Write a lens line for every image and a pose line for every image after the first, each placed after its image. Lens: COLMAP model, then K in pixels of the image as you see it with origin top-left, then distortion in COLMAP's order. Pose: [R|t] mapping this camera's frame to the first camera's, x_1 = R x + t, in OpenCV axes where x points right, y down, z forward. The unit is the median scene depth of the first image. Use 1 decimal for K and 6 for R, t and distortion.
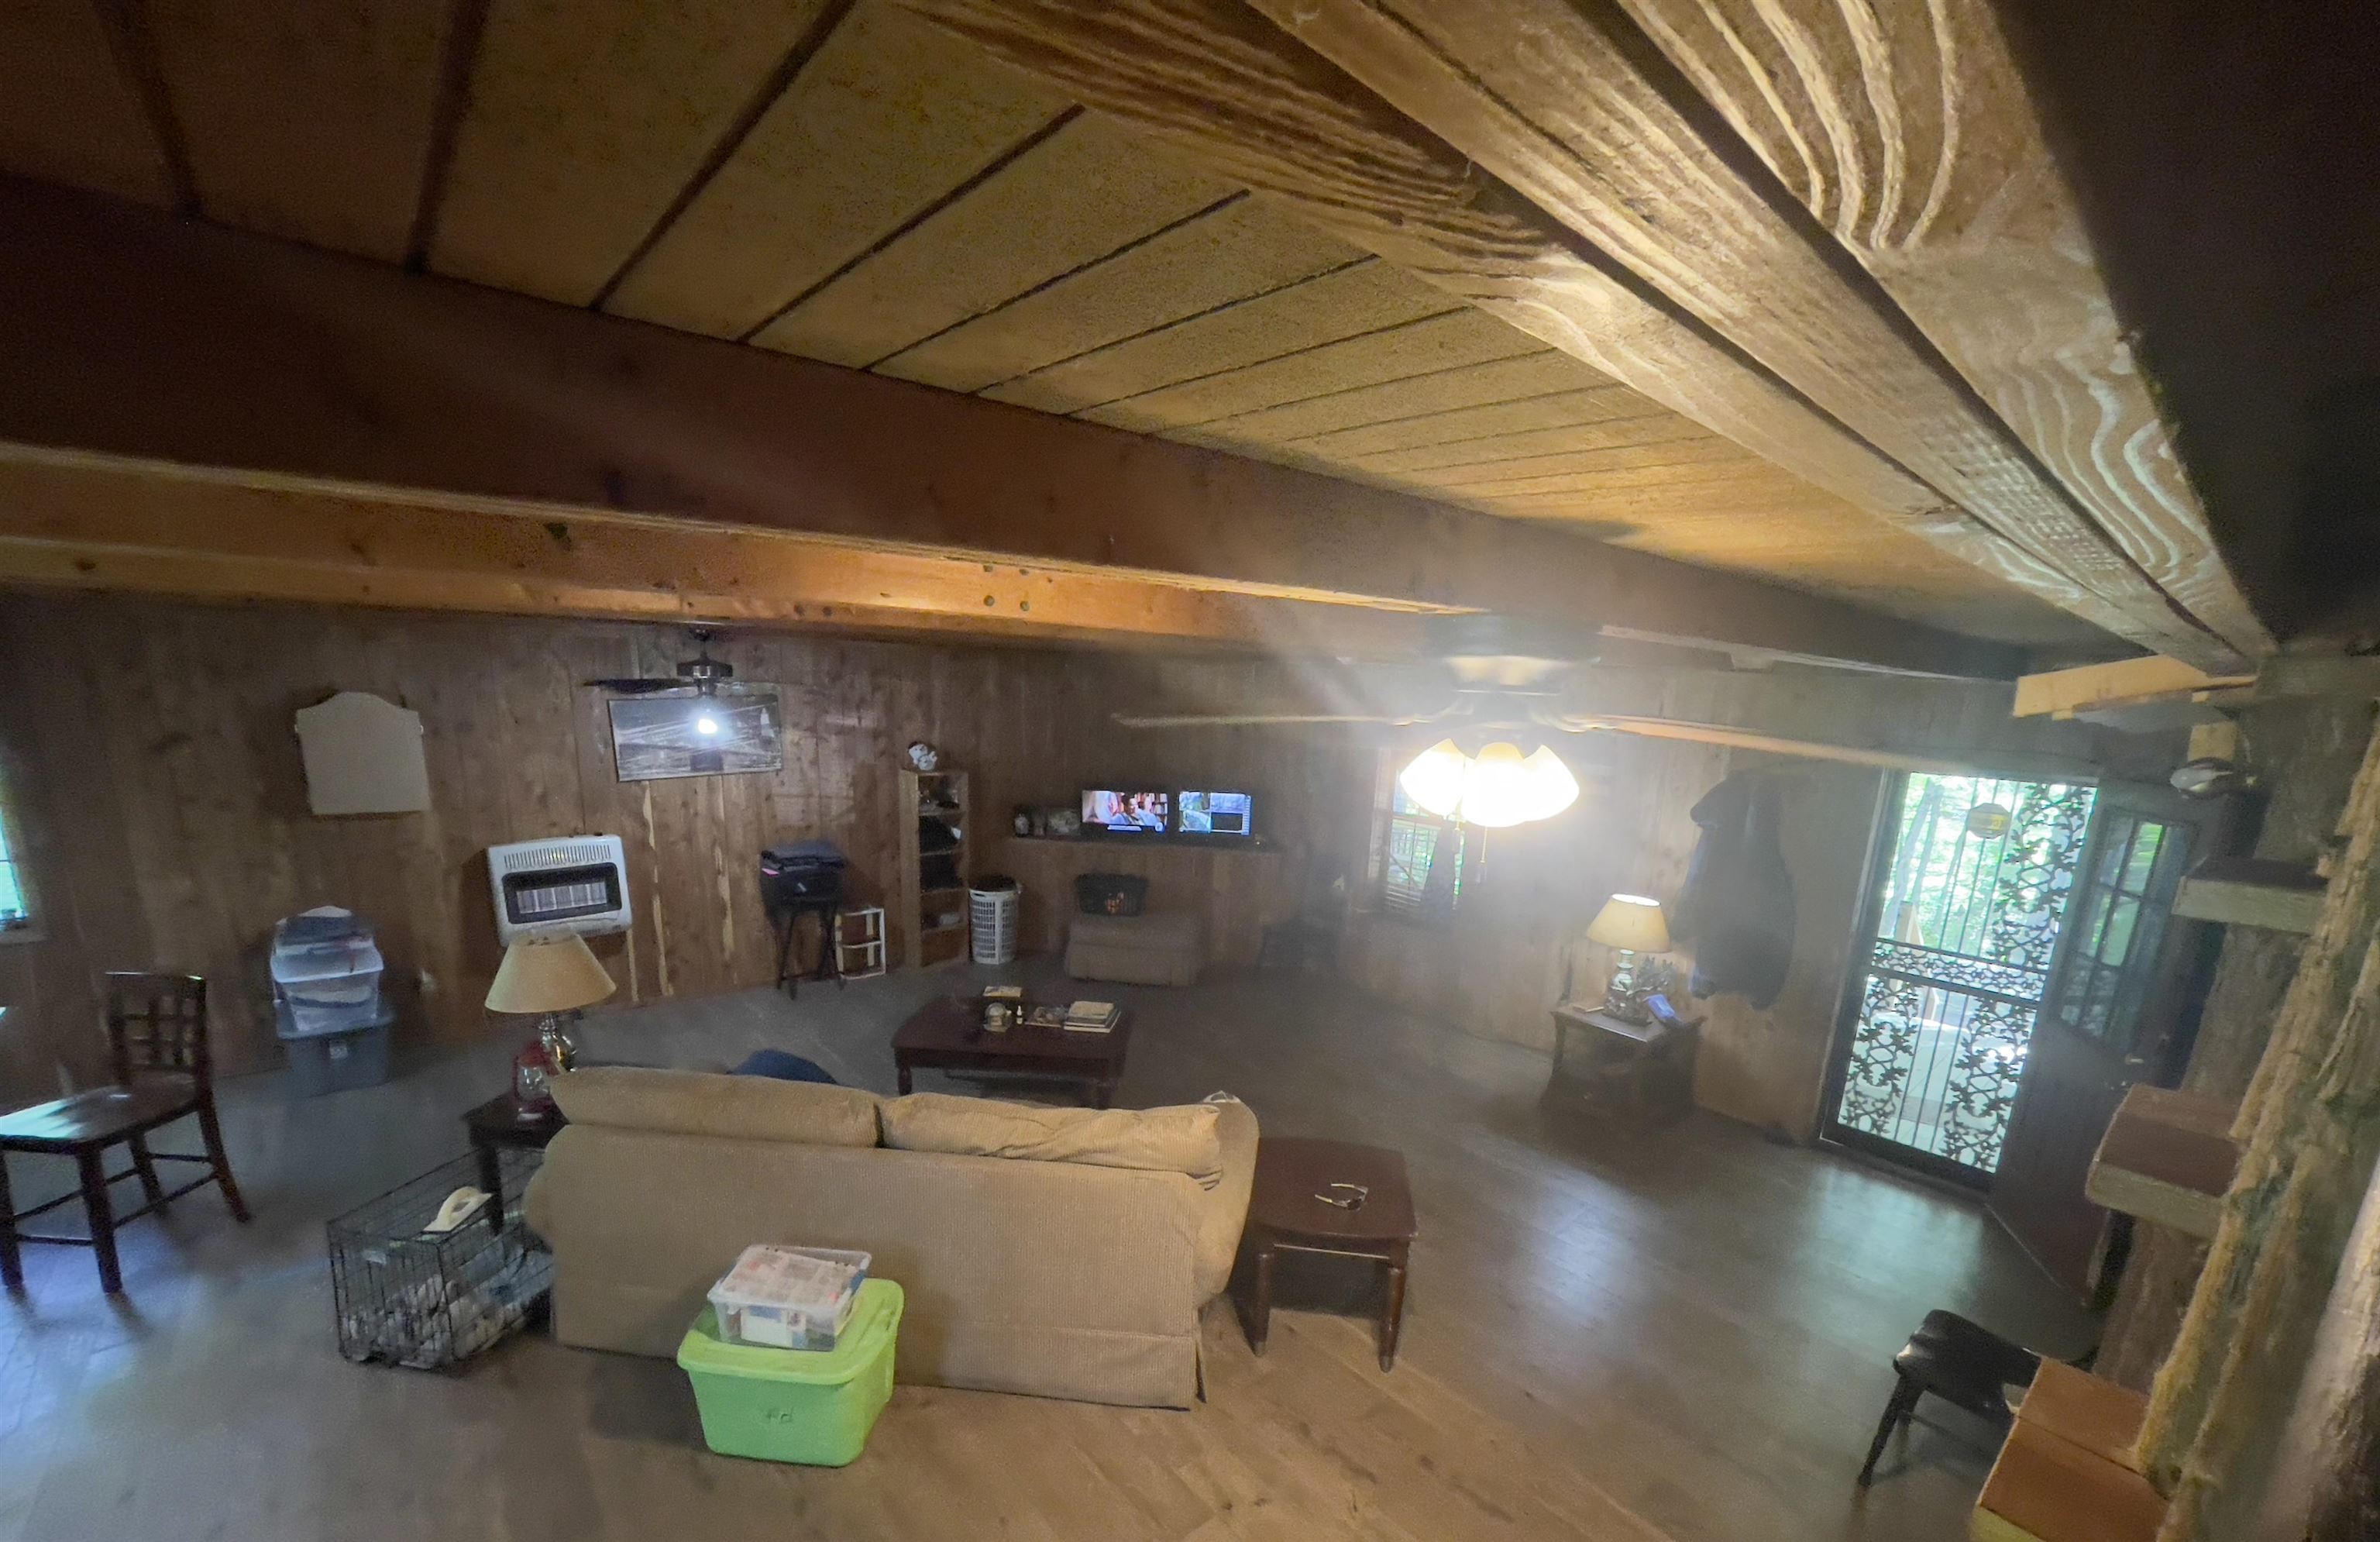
lens RADIAL K [[974.9, 0, 1196.3], [0, 974.9, 902.8], [0, 0, 1]] dist [-0.034392, 0.016233]
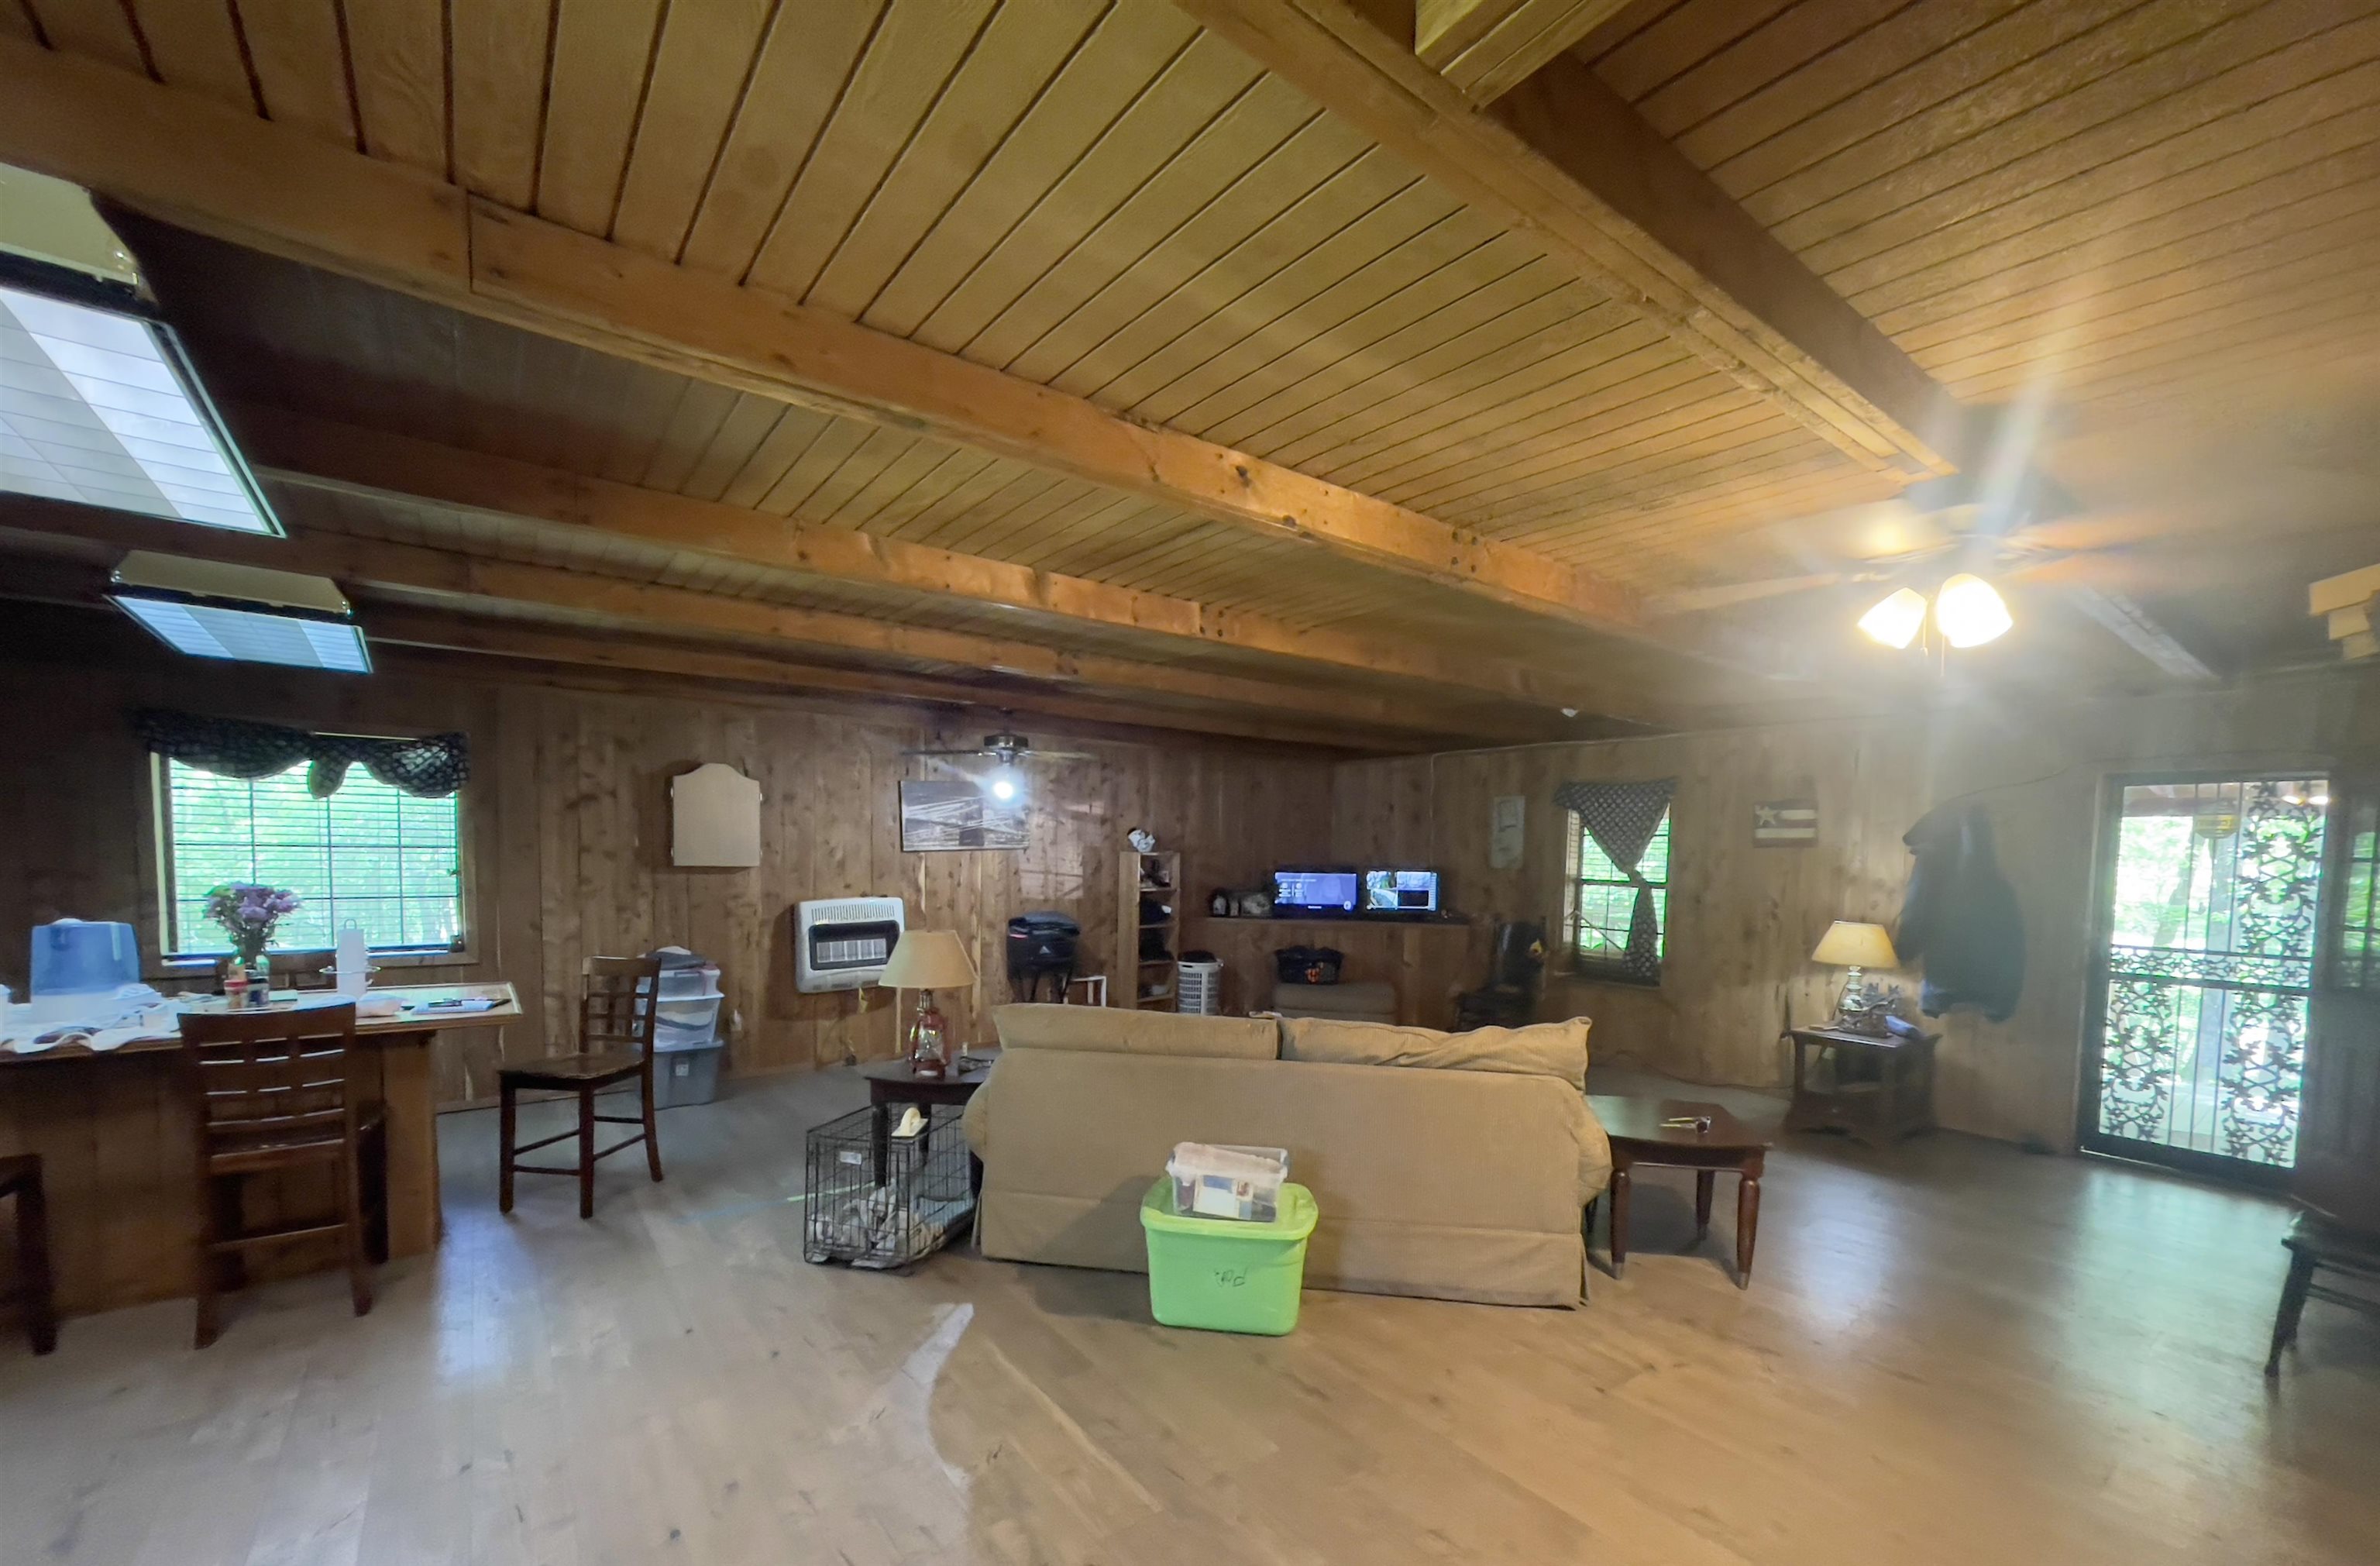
lens RADIAL K [[959.7, 0, 1191.9], [0, 959.7, 901.6], [0, 0, 1]] dist [-0.000587, 0.000710]
pose [[0.997680, -0.016471, -0.066049, -0.218760], [0.004706, 0.984652, -0.174466, 0.161370], [0.067909, 0.173751, 0.982445, -0.102740]]
